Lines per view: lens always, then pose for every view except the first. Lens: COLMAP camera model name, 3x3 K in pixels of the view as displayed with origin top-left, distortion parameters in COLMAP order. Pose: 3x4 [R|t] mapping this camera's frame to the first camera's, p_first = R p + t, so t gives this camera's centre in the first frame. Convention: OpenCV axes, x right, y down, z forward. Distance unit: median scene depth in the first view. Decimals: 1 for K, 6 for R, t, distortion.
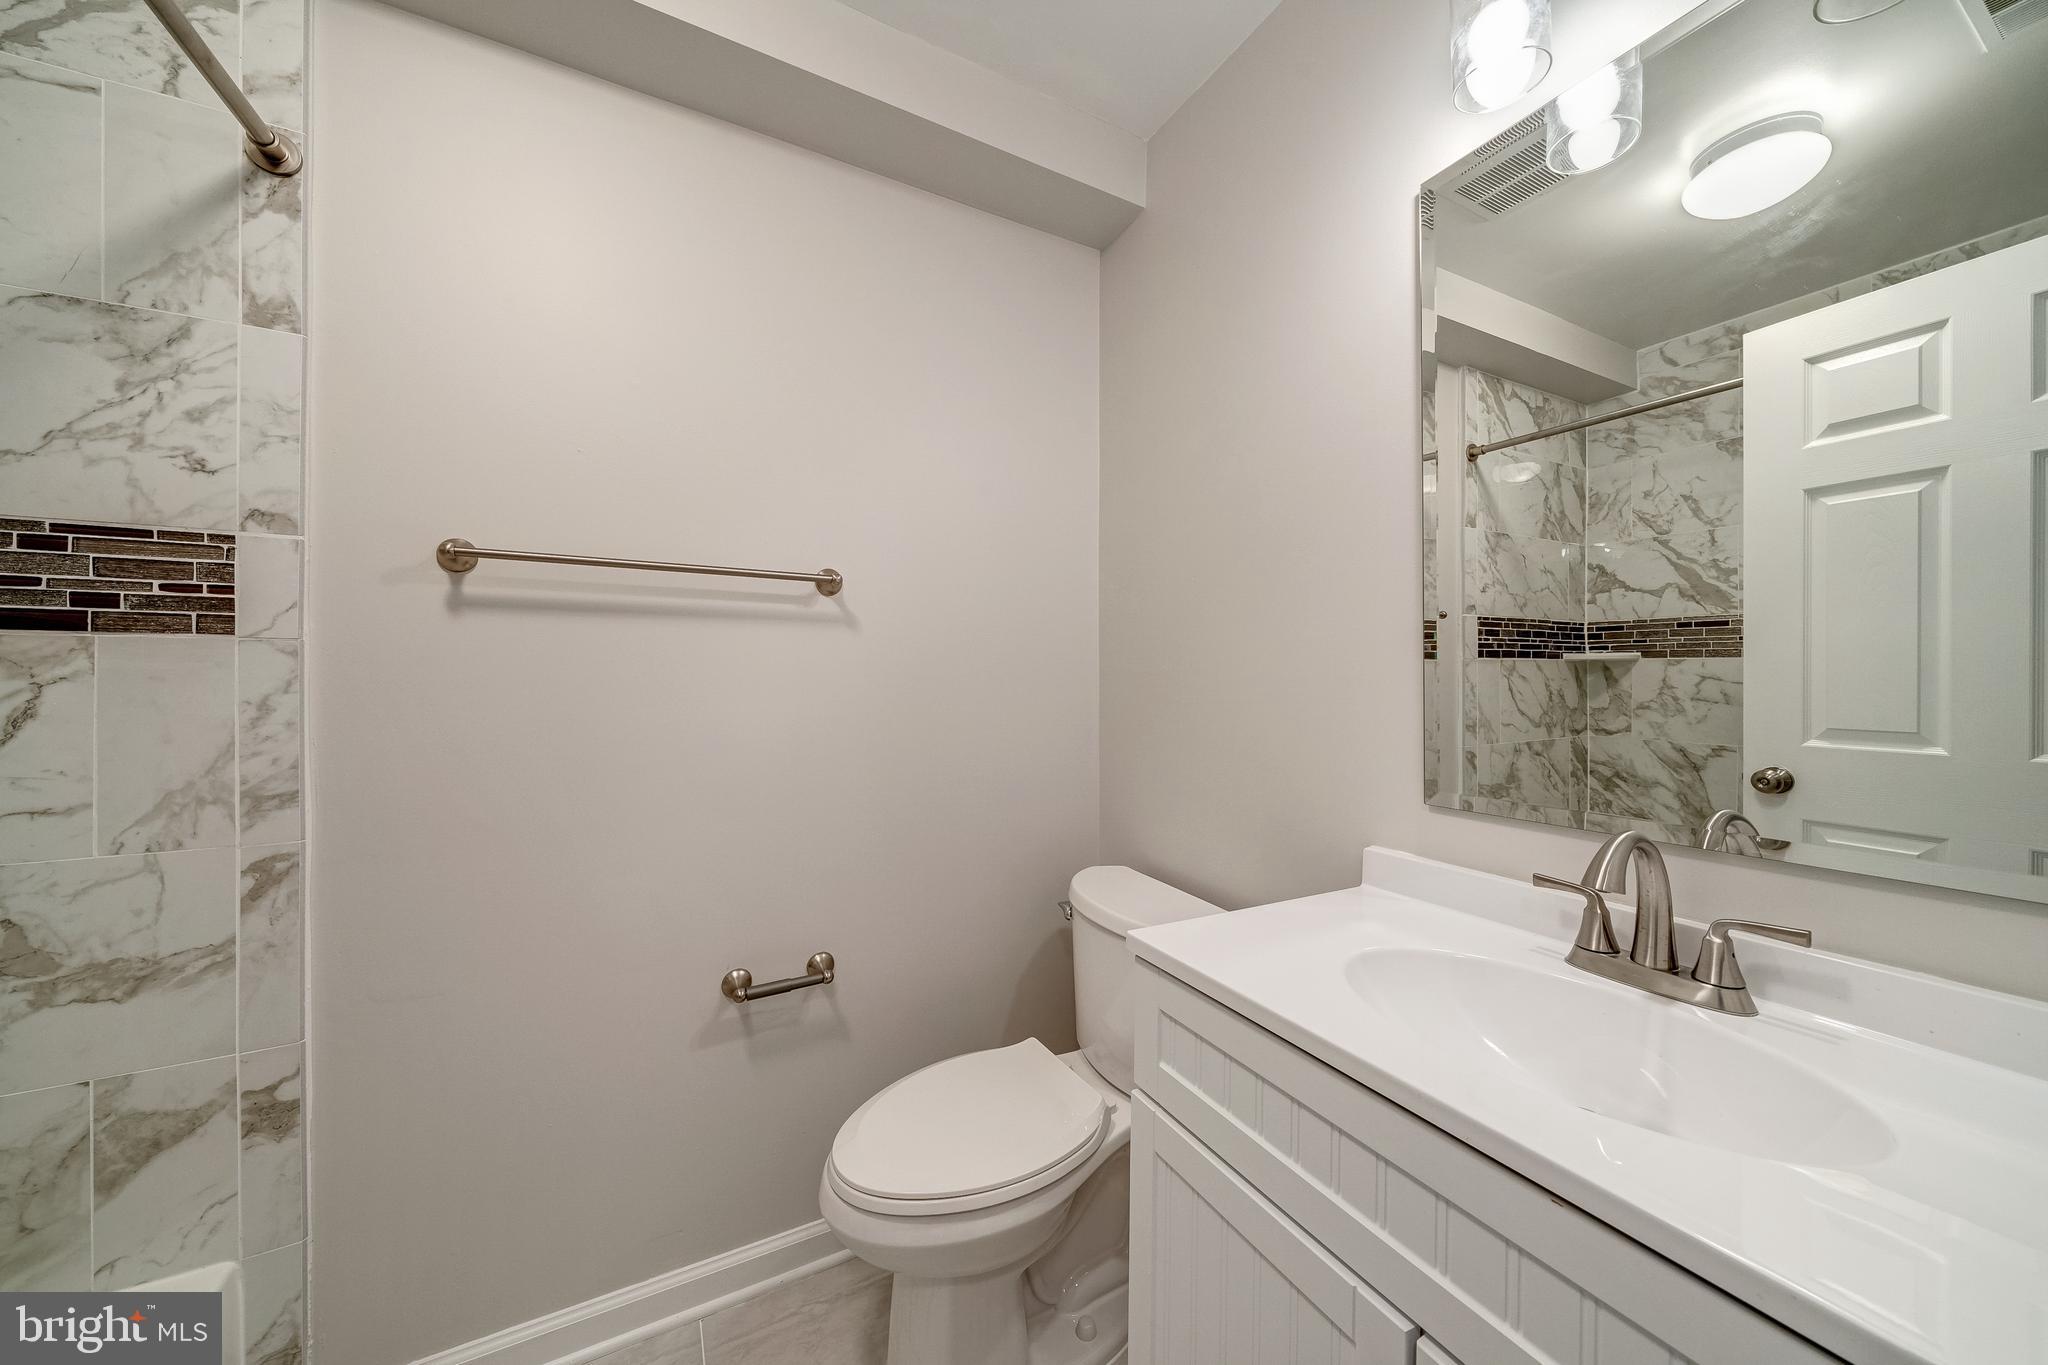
lens RADIAL K [[692.3, 0, 1042.0], [0, 692.3, 670.7], [0, 0, 1]] dist [-0.005803, 0.000210]
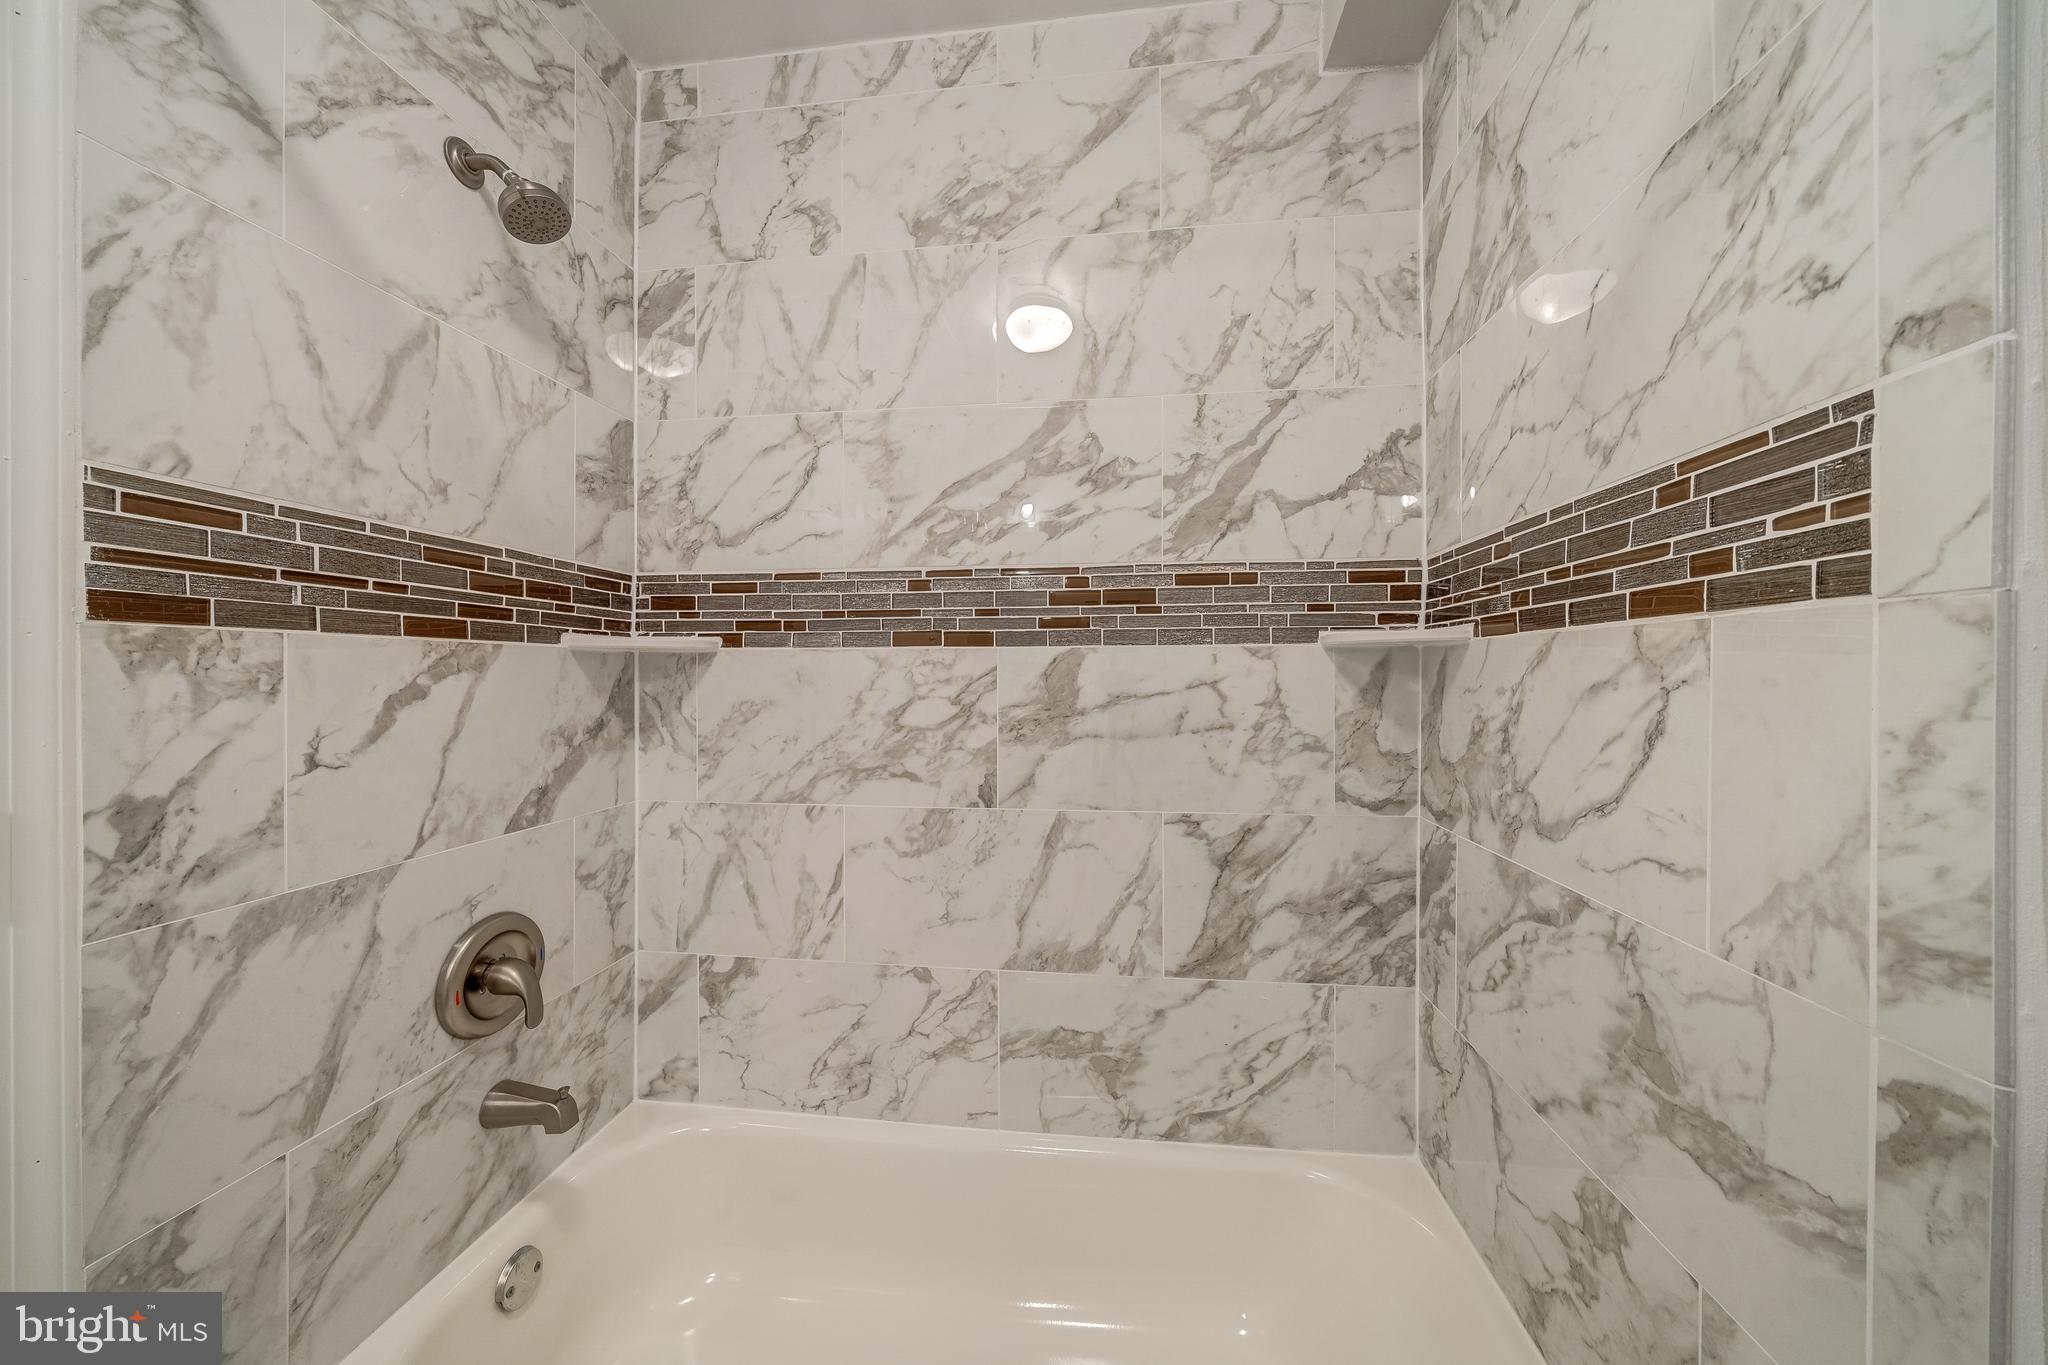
lens RADIAL K [[692.3, 0, 1027.3], [0, 692.3, 678.4], [0, 0, 1]] dist [-0.005803, 0.000210]
pose [[-0.587730, 0.000023, -0.809057, -0.436531], [0.000758, 1.000000, -0.000522, 0.007413], [0.809057, -0.000920, -0.587730, 0.813083]]
